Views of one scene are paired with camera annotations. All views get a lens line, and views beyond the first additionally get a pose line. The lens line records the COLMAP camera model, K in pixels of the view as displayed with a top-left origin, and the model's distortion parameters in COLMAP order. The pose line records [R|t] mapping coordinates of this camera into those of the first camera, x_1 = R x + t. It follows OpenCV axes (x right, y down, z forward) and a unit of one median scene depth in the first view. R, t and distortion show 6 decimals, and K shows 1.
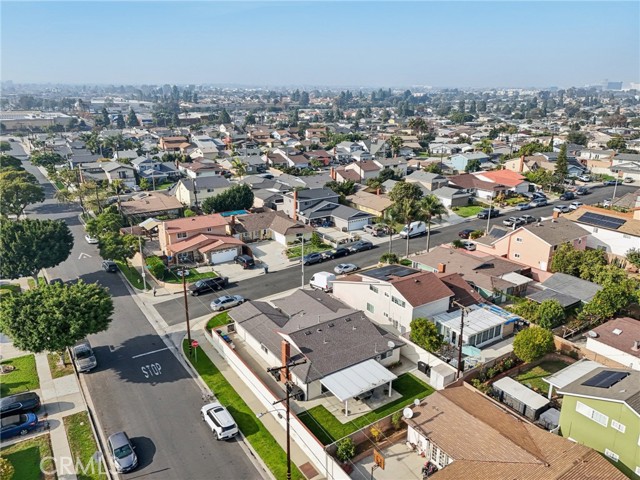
lens RADIAL K [[469.3, 0, 320.0], [0, 469.3, 240.0], [0, 0, 1]] dist [0.095348, -0.125511]
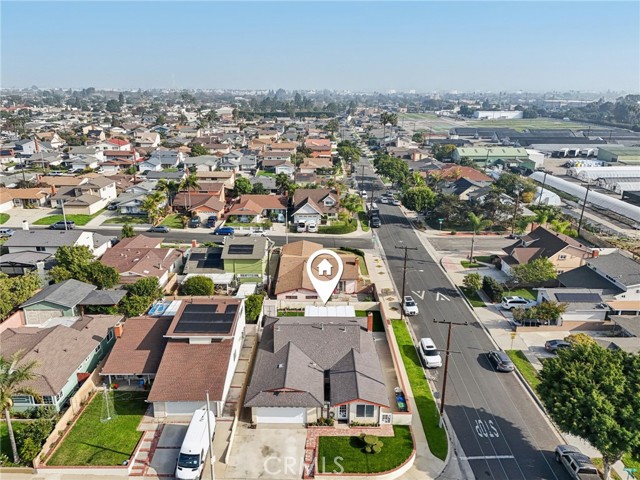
lens RADIAL K [[469.3, 0, 320.0], [0, 469.3, 240.0], [0, 0, 1]] dist [0.095348, -0.125511]
pose [[-0.830369, -0.179793, 0.527411, -0.322564], [0.160683, 0.829043, 0.535601, -0.343244], [-0.533544, 0.529493, -0.659521, 1.004716]]
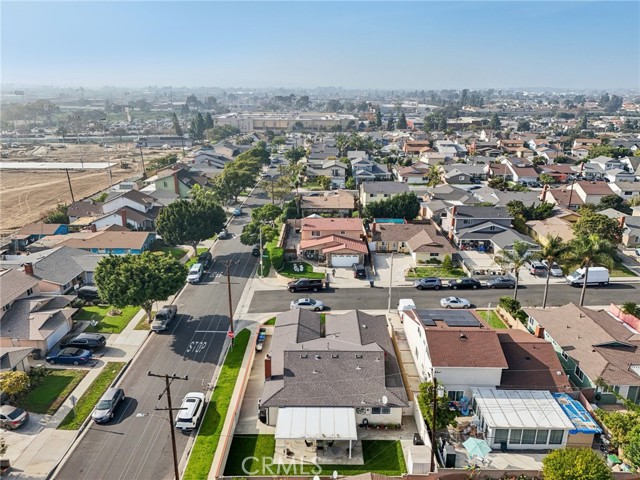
lens RADIAL K [[469.3, 0, 320.0], [0, 469.3, 240.0], [0, 0, 1]] dist [0.095348, -0.125511]
pose [[0.828435, 0.170182, -0.533604, 0.274574], [-0.174904, 0.983682, 0.042181, -0.041948], [0.532075, 0.058386, 0.844682, 0.136711]]
